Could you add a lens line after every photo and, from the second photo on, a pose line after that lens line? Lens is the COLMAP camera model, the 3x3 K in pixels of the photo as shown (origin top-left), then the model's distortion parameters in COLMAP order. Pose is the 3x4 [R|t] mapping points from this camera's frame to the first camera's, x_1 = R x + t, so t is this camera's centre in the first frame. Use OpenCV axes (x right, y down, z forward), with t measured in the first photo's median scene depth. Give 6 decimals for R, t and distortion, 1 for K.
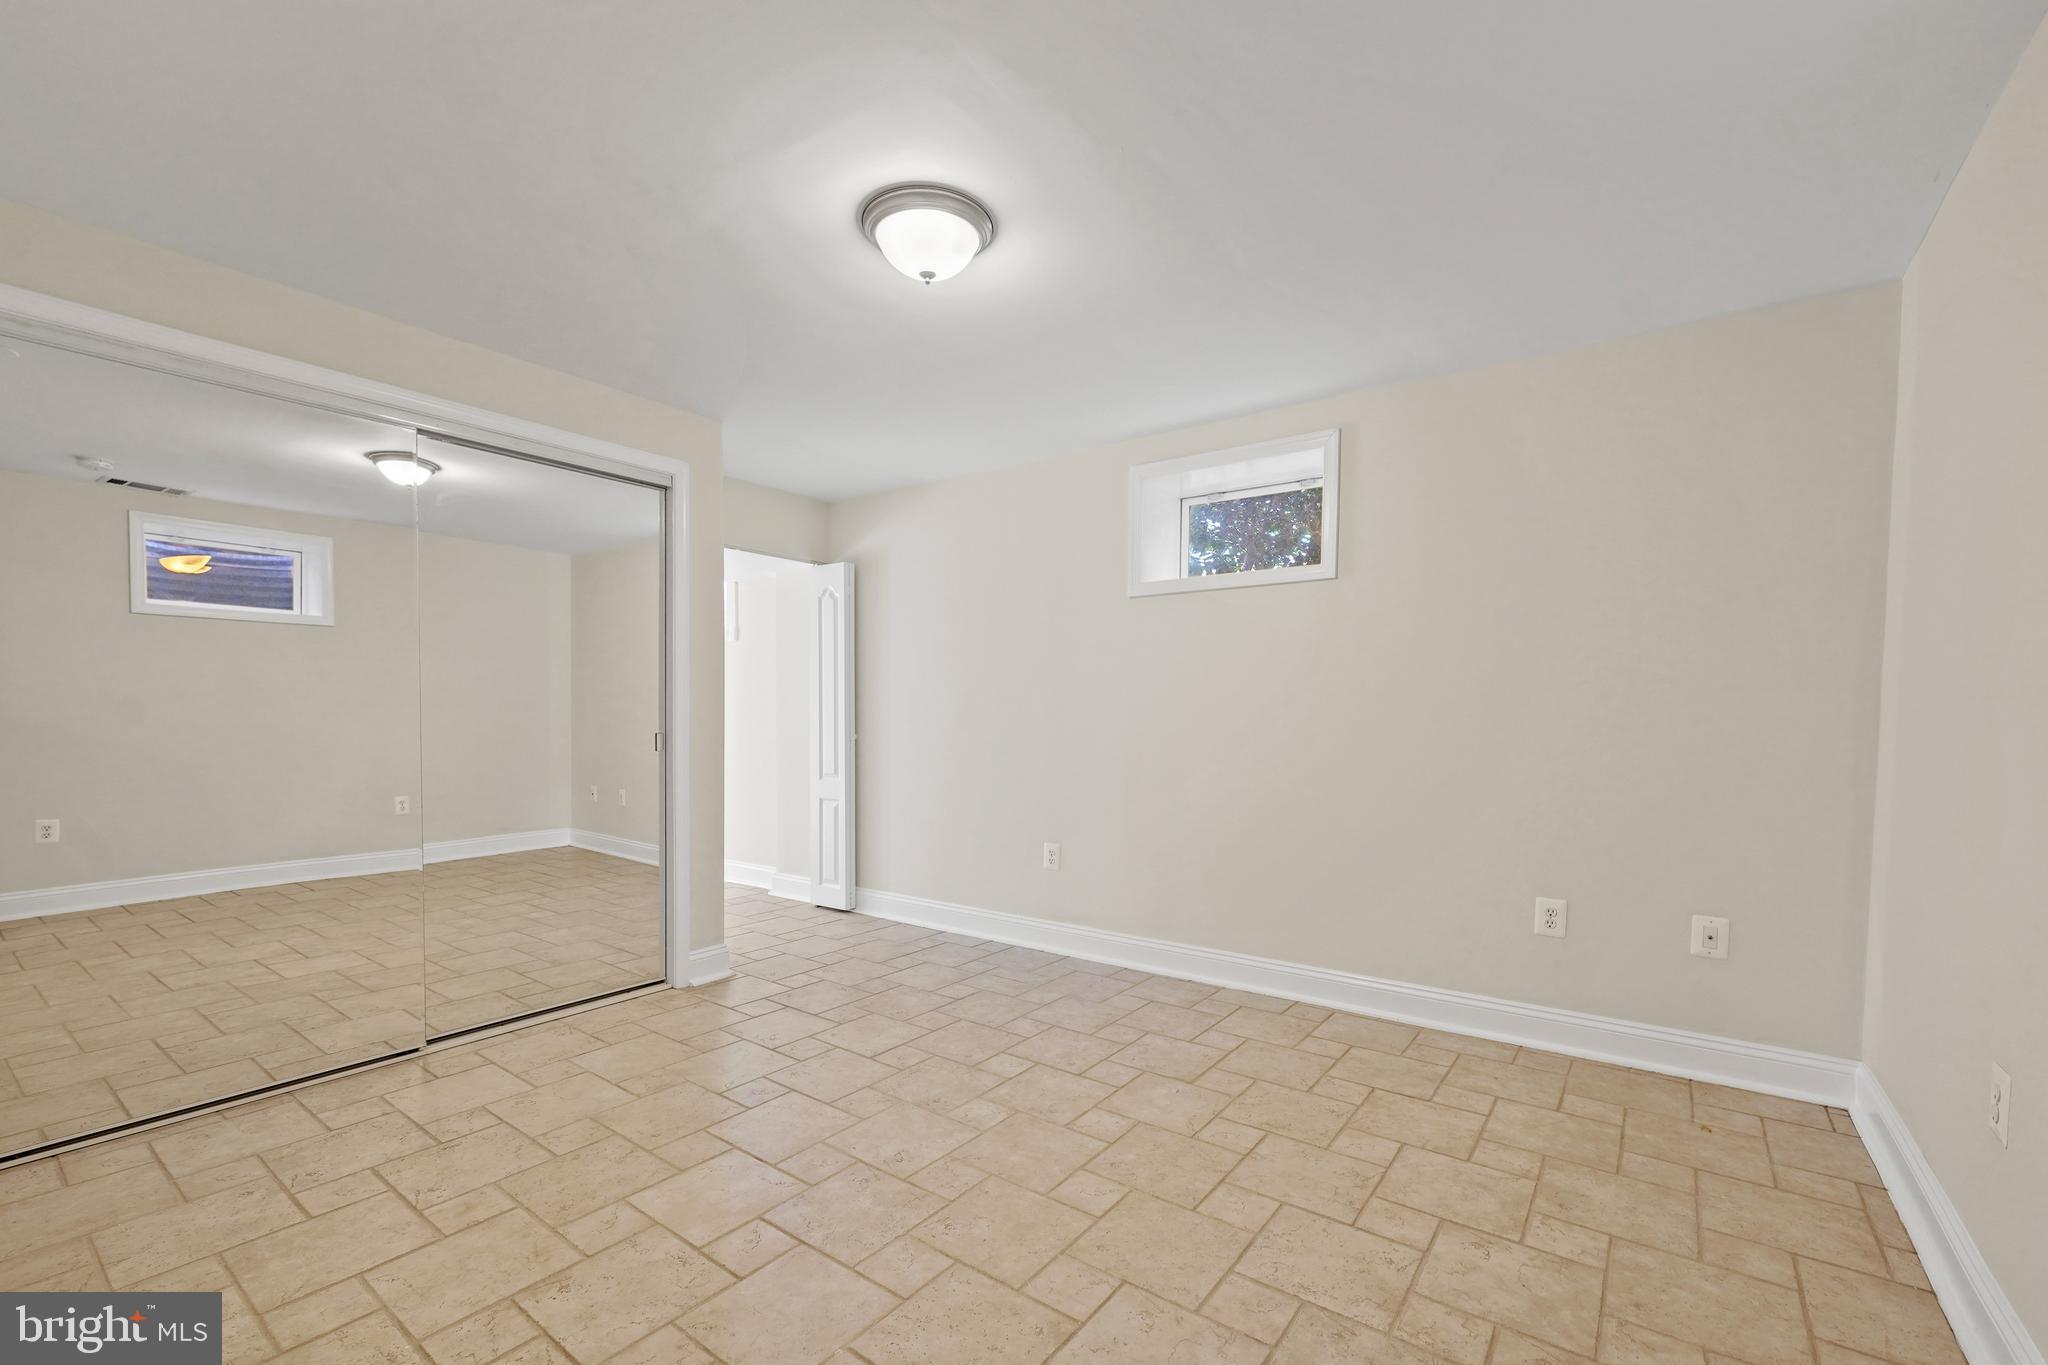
lens RADIAL K [[832.7, 0, 1032.2], [0, 832.7, 687.8], [0, 0, 1]] dist [-0.000829, 0.000793]
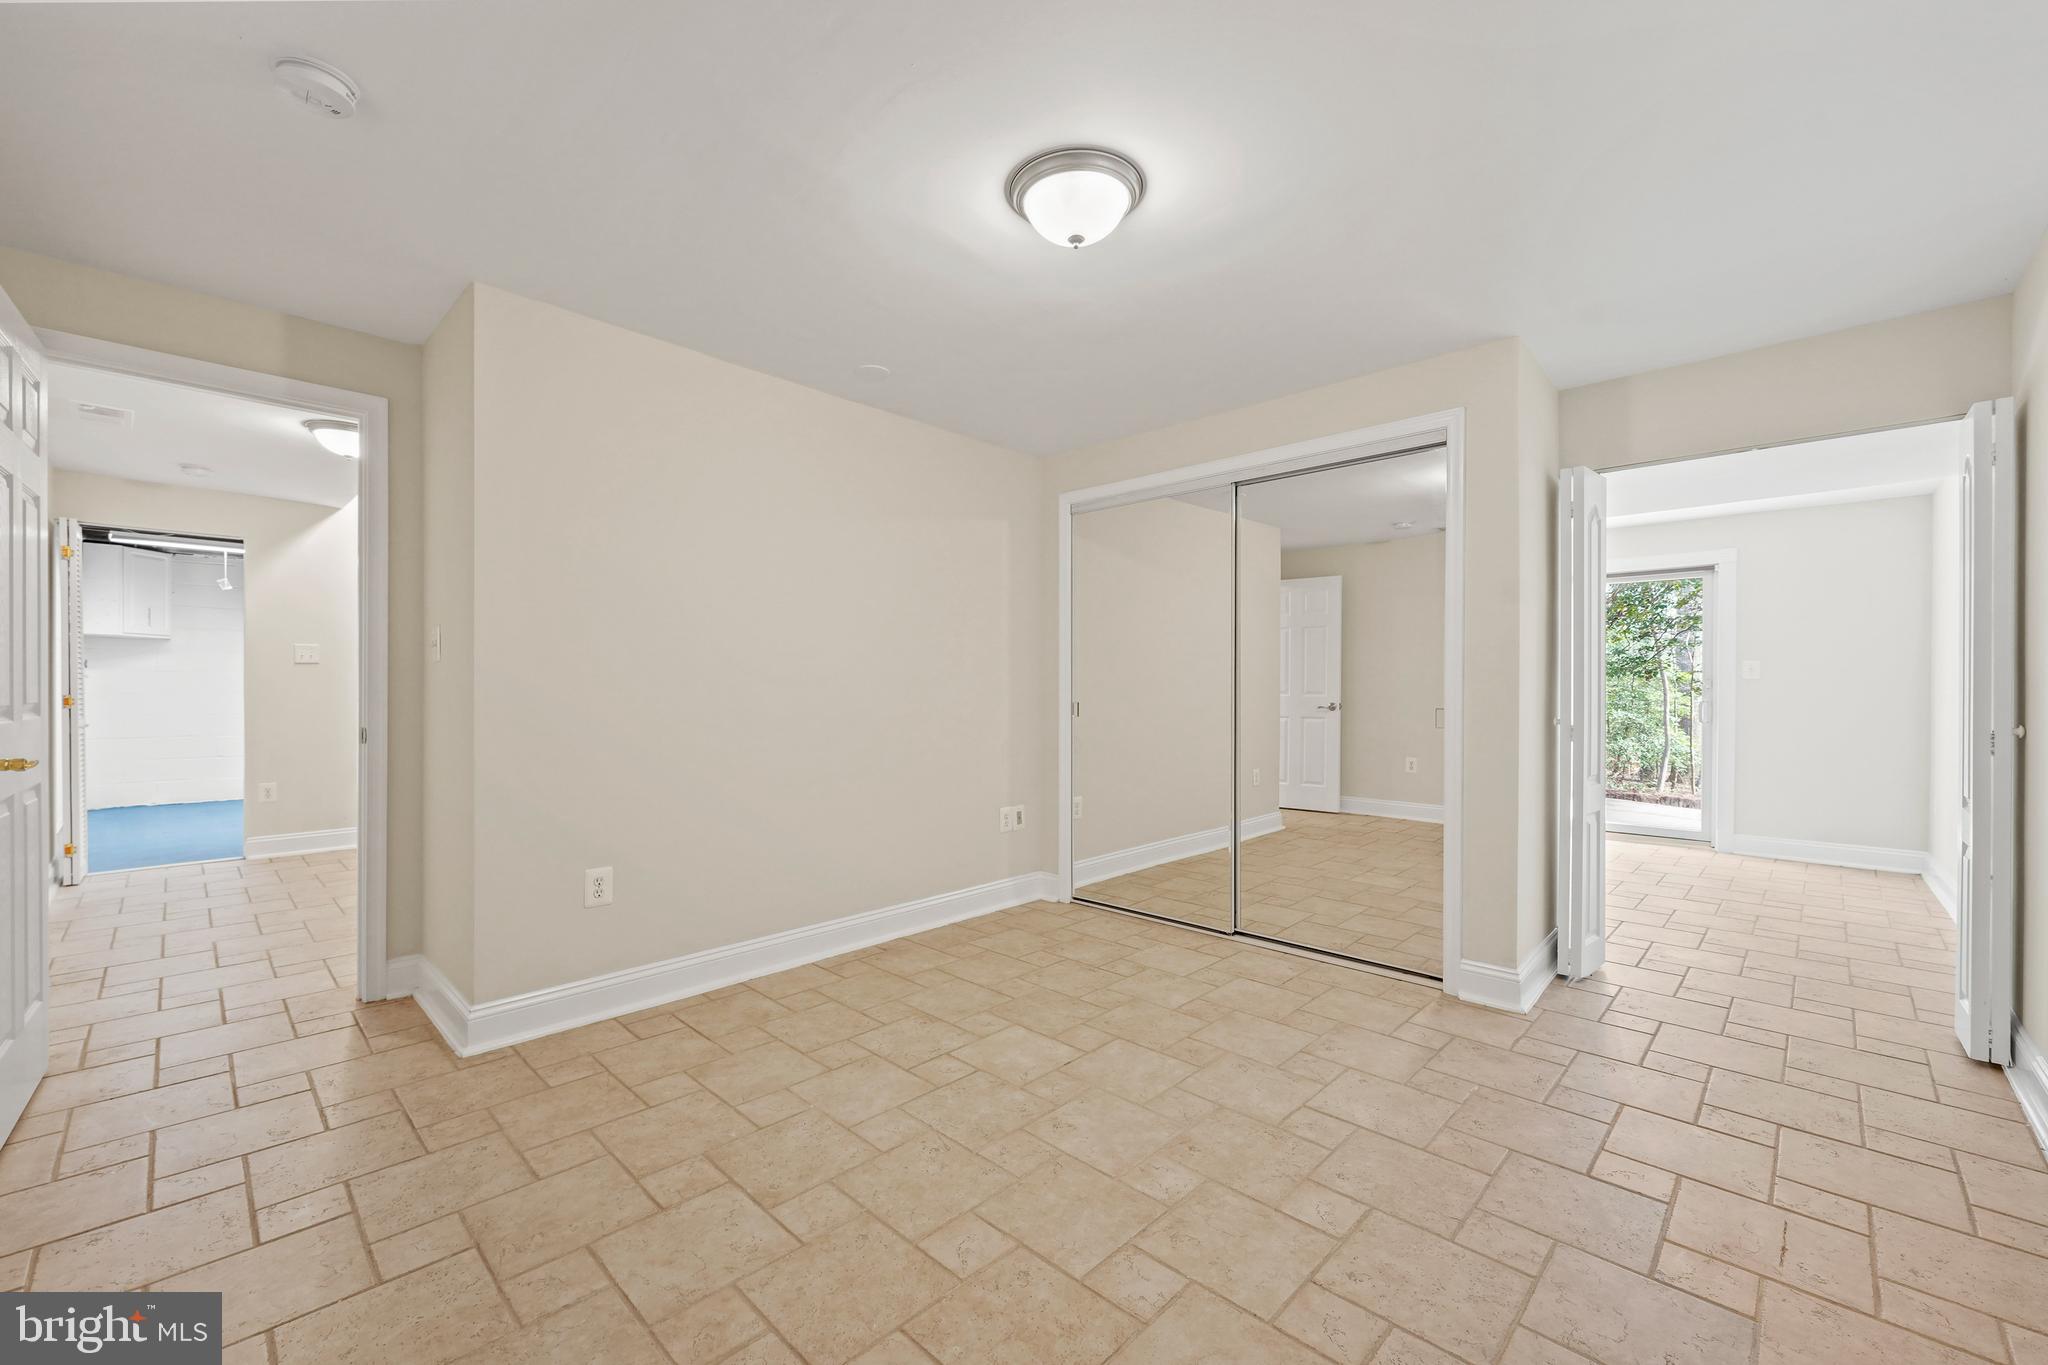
lens RADIAL K [[832.7, 0, 1028.4], [0, 832.7, 691.6], [0, 0, 1]] dist [-0.000829, 0.000793]
pose [[-0.115261, -0.002795, -0.993331, 0.761441], [0.028639, 0.999571, -0.006135, 0.046467], [0.992922, -0.029155, -0.115131, 0.994671]]
